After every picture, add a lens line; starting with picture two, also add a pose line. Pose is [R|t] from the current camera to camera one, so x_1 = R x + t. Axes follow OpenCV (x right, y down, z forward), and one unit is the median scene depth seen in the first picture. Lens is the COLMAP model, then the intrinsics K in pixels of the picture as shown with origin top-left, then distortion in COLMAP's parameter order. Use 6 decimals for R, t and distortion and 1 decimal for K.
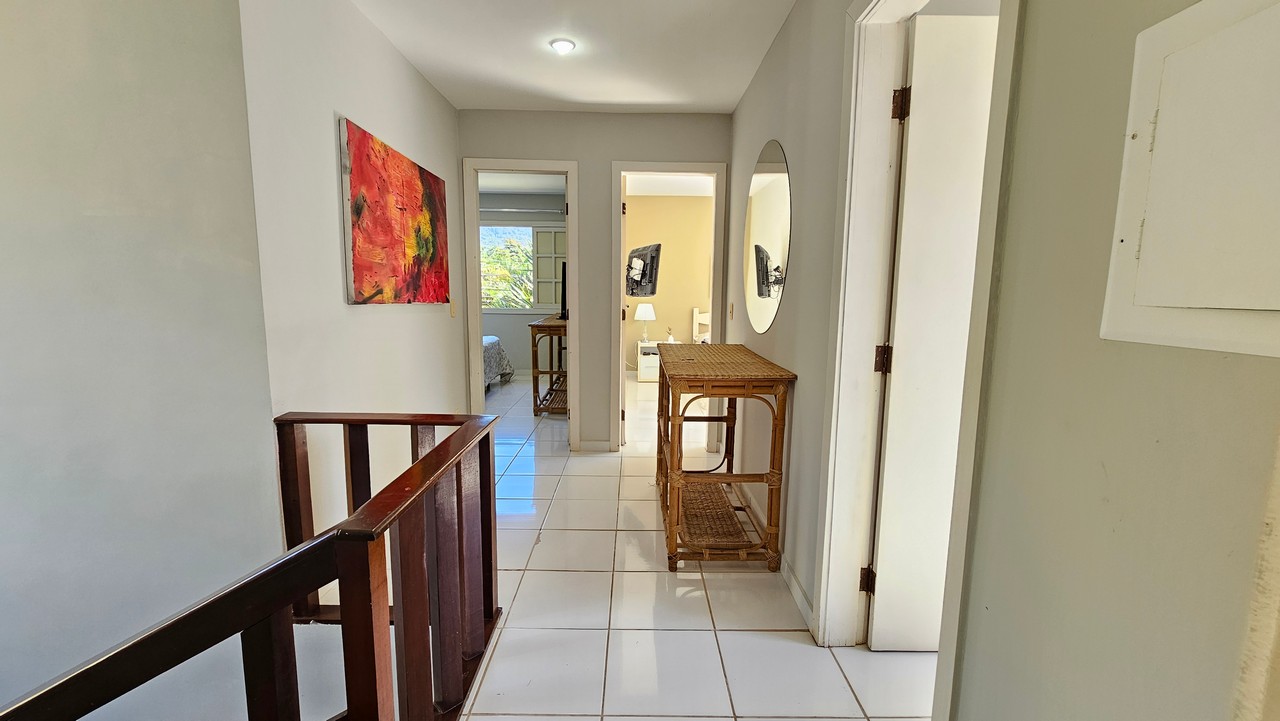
lens RADIAL K [[520.8, 0, 639.0], [0, 520.8, 357.0], [0, 0, 1]] dist [0.000230, 0.000946]
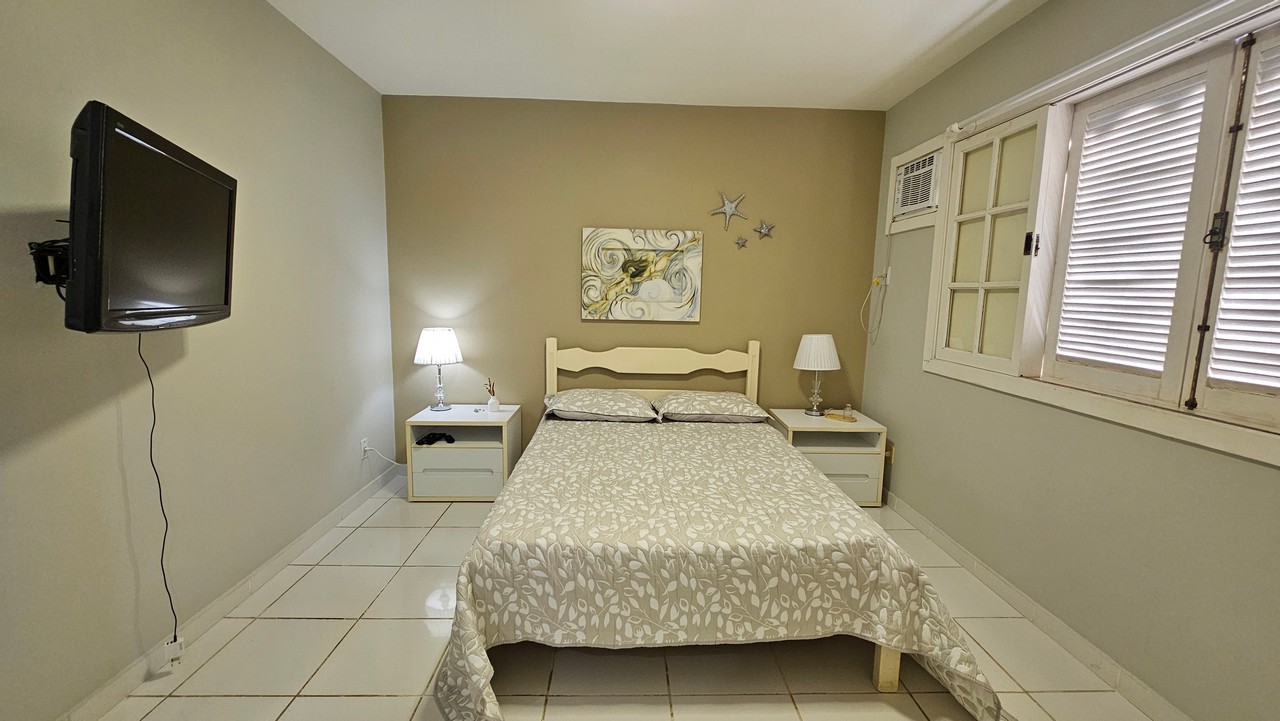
lens RADIAL K [[520.8, 0, 639.0], [0, 520.8, 357.0], [0, 0, 1]] dist [0.000230, 0.000946]
pose [[0.999707, 0.007024, 0.023174, 0.184882], [-0.006832, 0.999942, -0.008356, -0.074994], [-0.023231, 0.008196, 0.999697, 0.534996]]
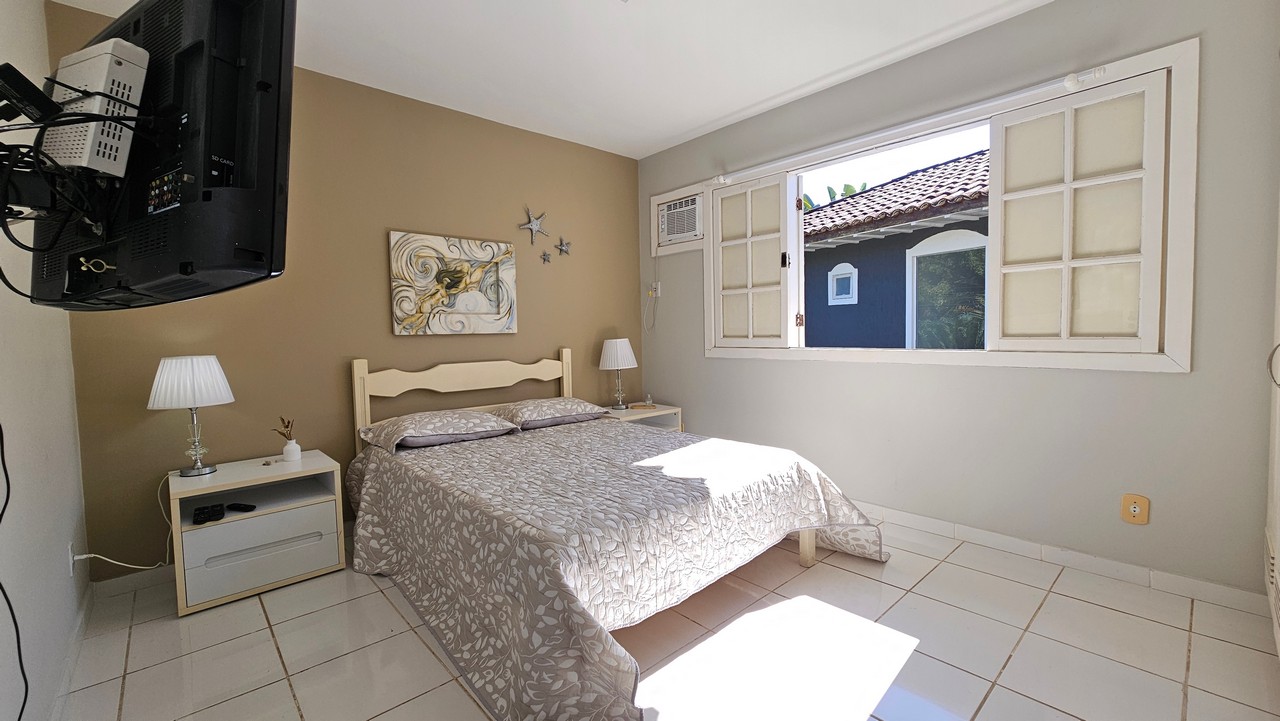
lens RADIAL K [[520.8, 0, 639.0], [0, 520.8, 357.0], [0, 0, 1]] dist [0.000230, 0.000946]
pose [[0.745749, -0.062050, 0.663331, 0.006042], [0.119870, 0.991902, -0.041978, -0.055313], [-0.655354, 0.110818, 0.747148, 0.582171]]
